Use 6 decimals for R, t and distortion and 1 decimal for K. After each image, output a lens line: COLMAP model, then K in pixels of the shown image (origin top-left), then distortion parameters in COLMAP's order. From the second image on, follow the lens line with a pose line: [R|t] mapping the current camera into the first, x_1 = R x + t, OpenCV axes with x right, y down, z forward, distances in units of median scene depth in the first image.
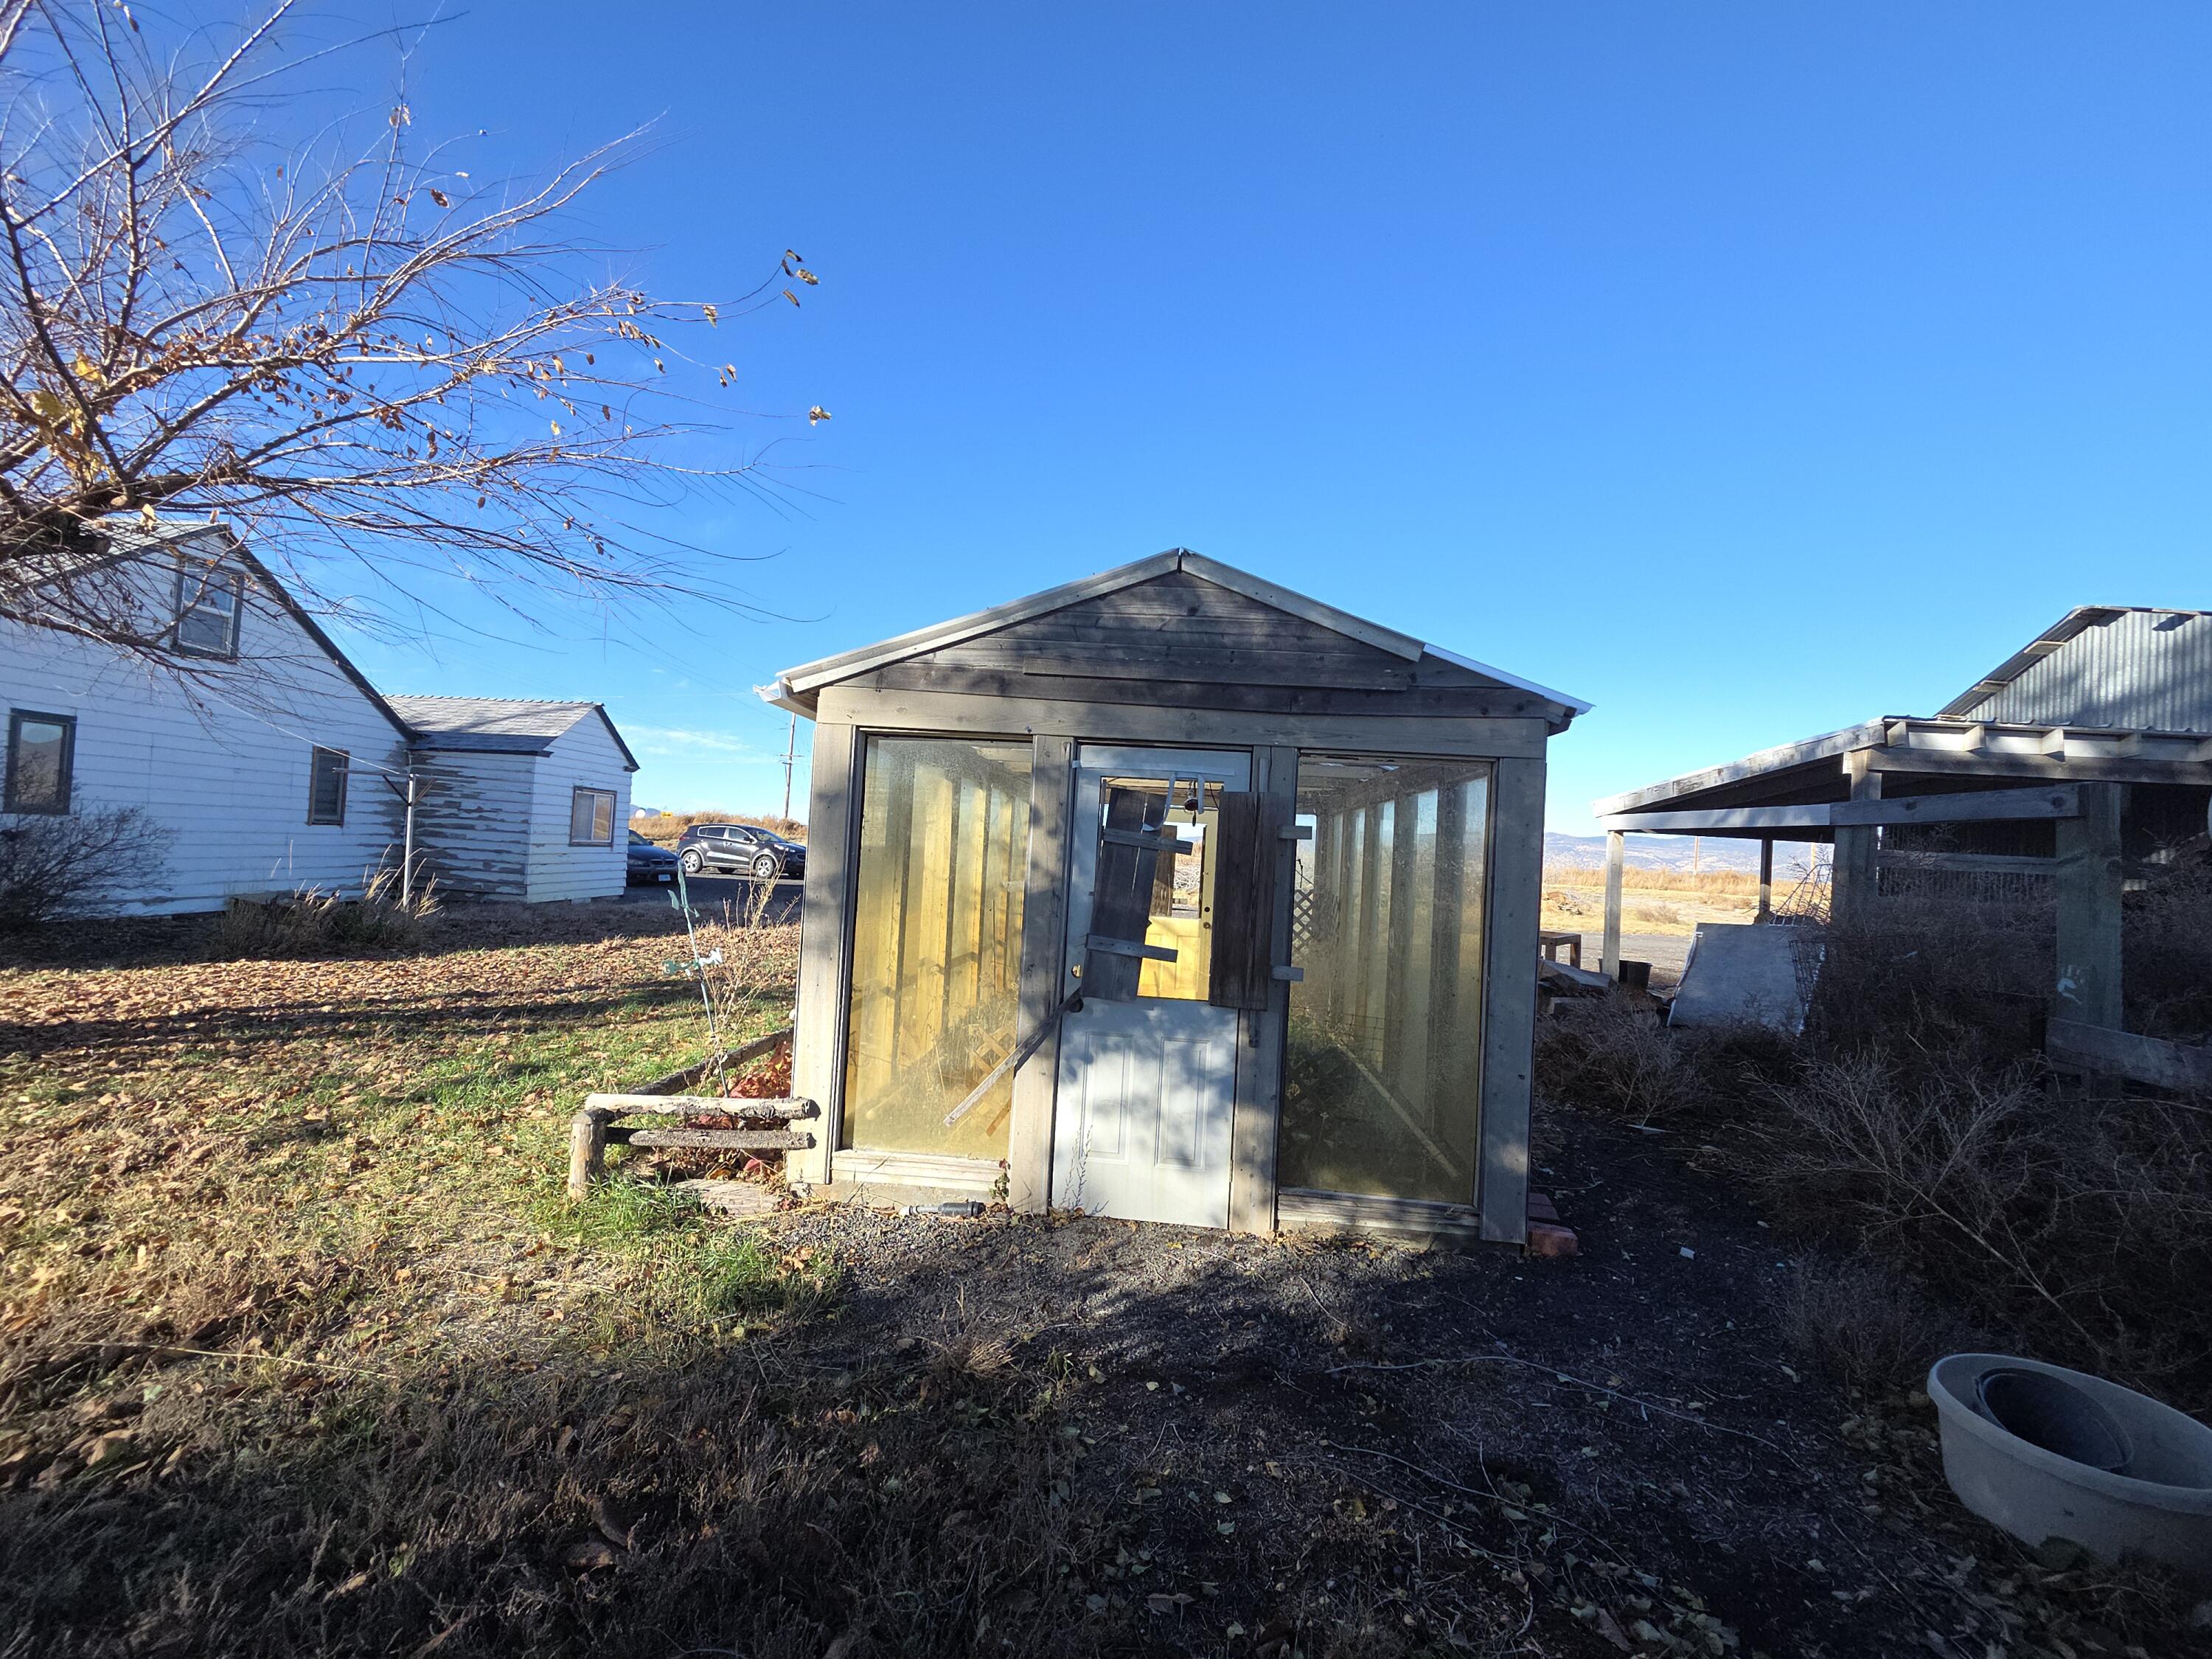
lens RADIAL K [[901.1, 0, 1111.0], [0, 901.1, 825.9], [0, 0, 1]] dist [0.004678, 0.000520]
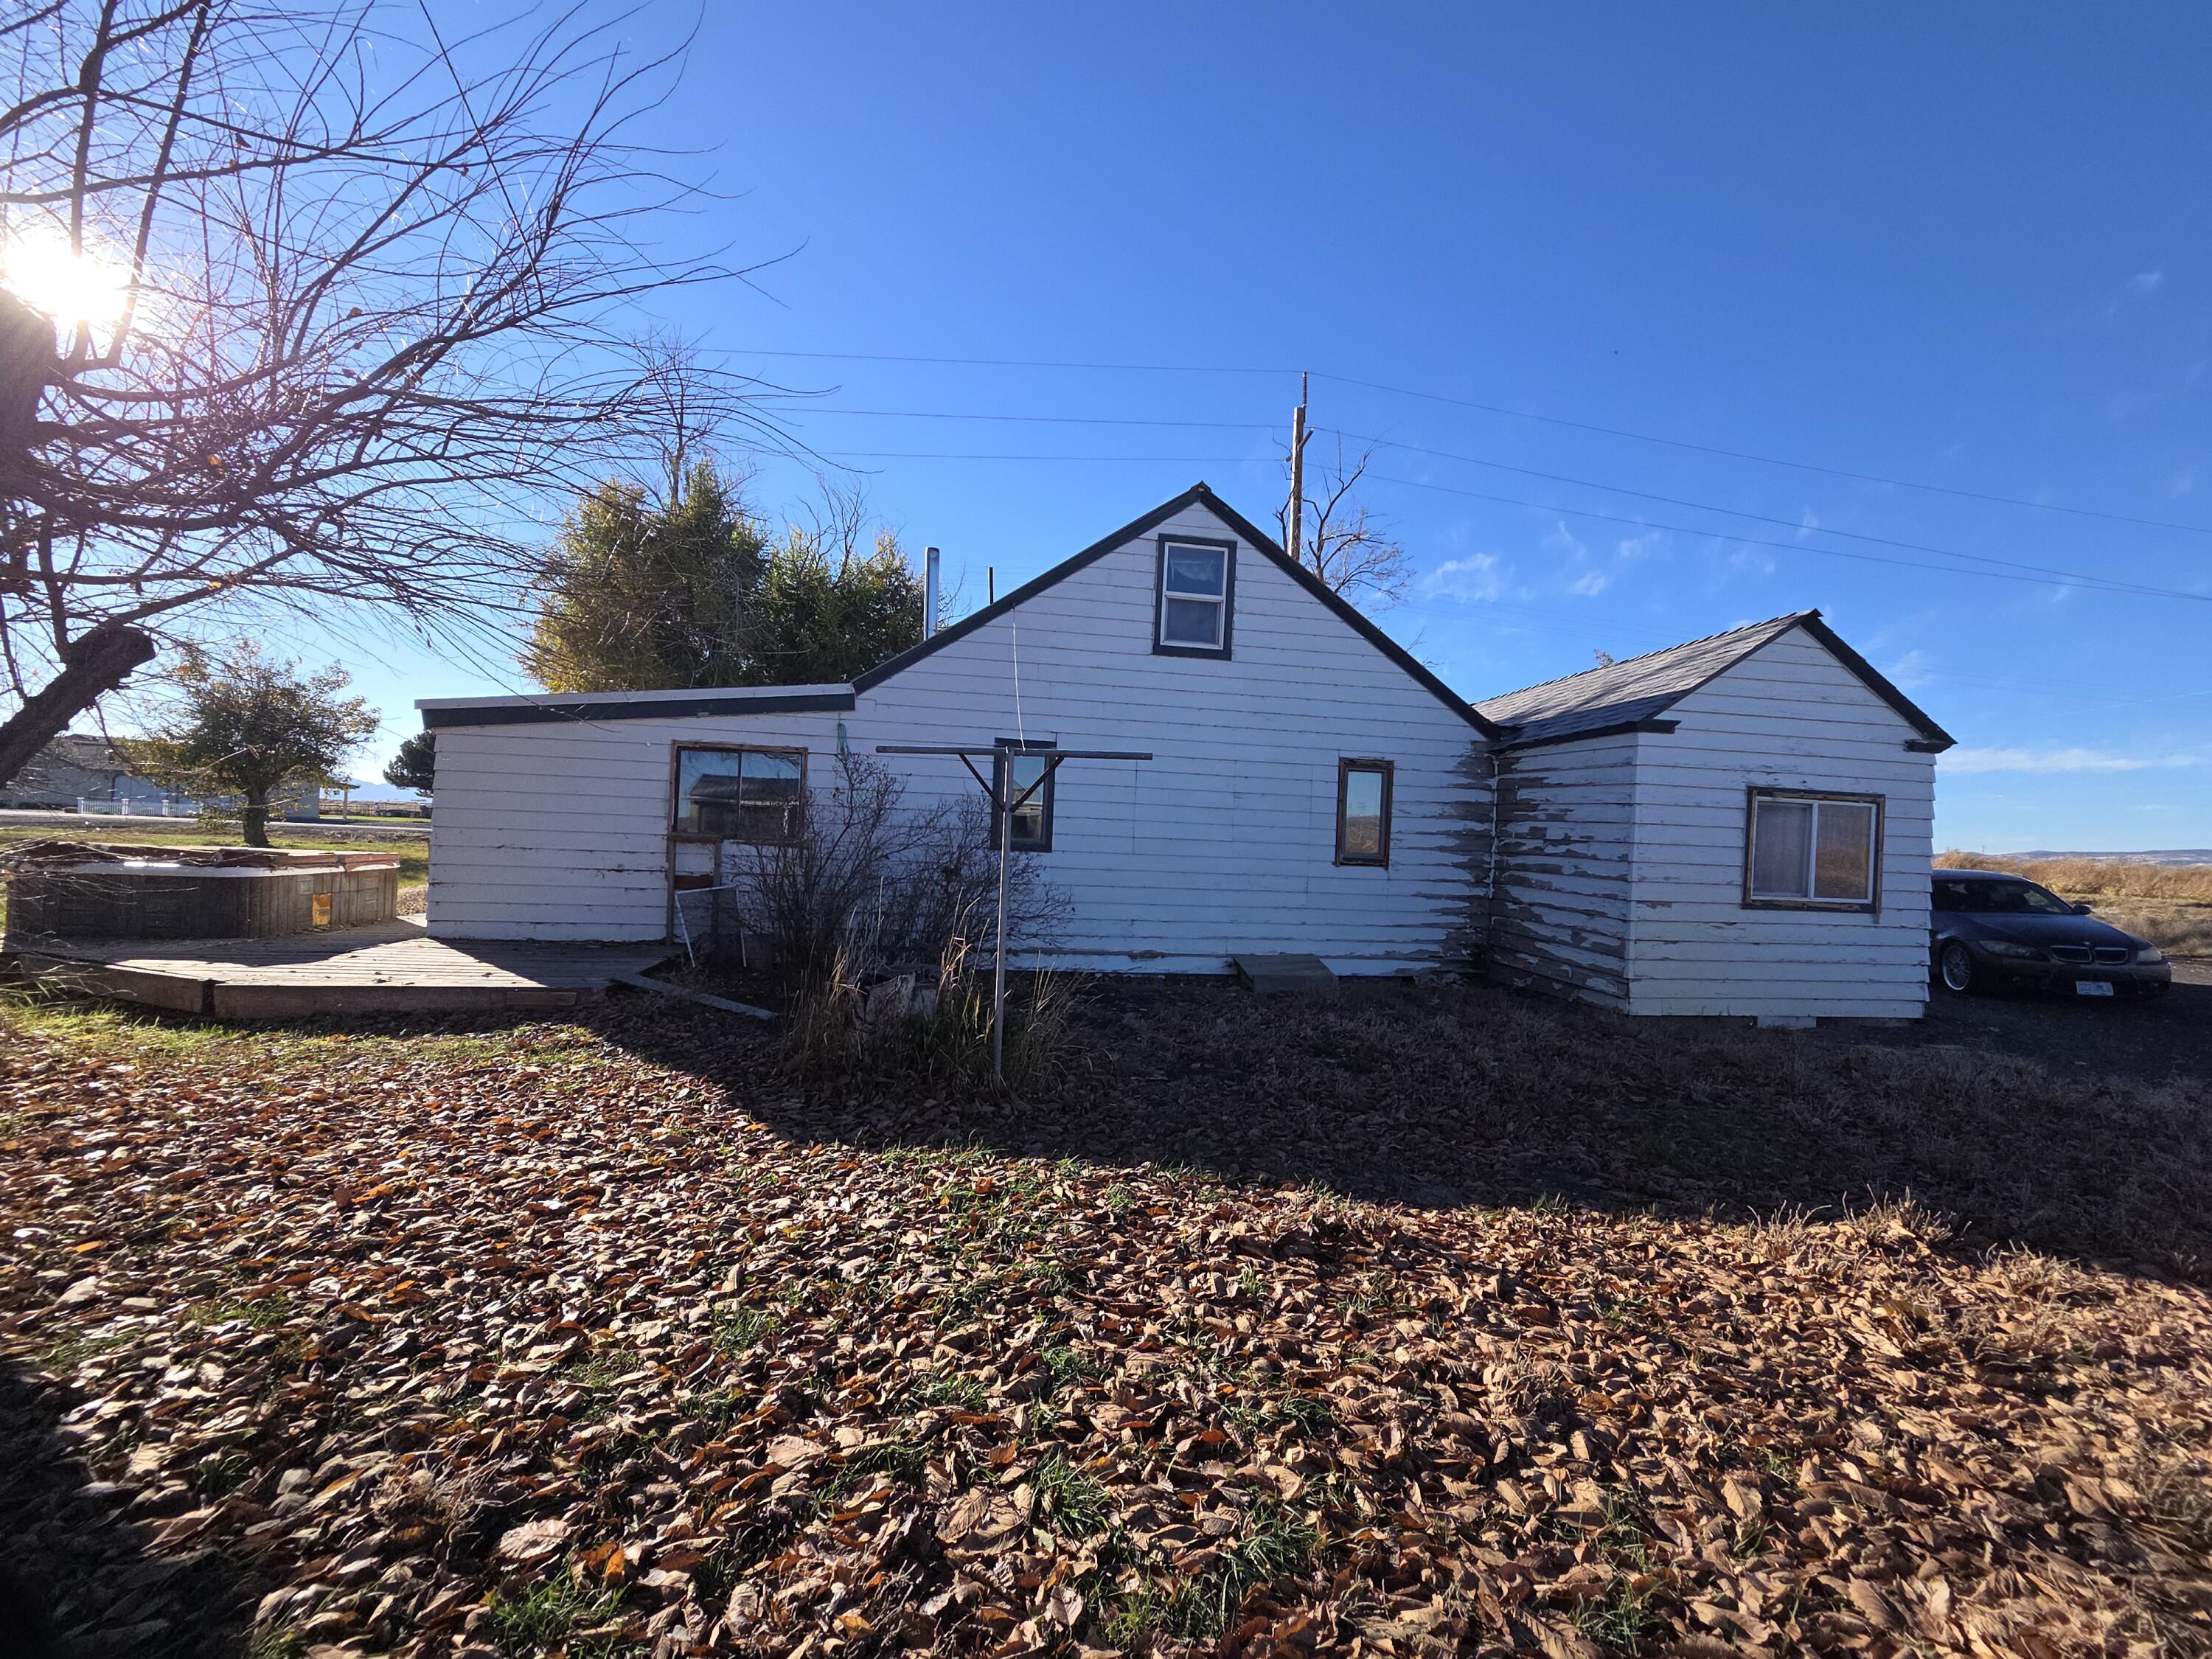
lens RADIAL K [[901.1, 0, 1105.7], [0, 901.1, 834.7], [0, 0, 1]] dist [0.004678, 0.000520]
pose [[0.161515, -0.046028, -0.985796, -0.175587], [-0.006388, 0.998842, -0.047683, 0.008481], [0.986850, 0.013998, 0.161034, 0.614465]]
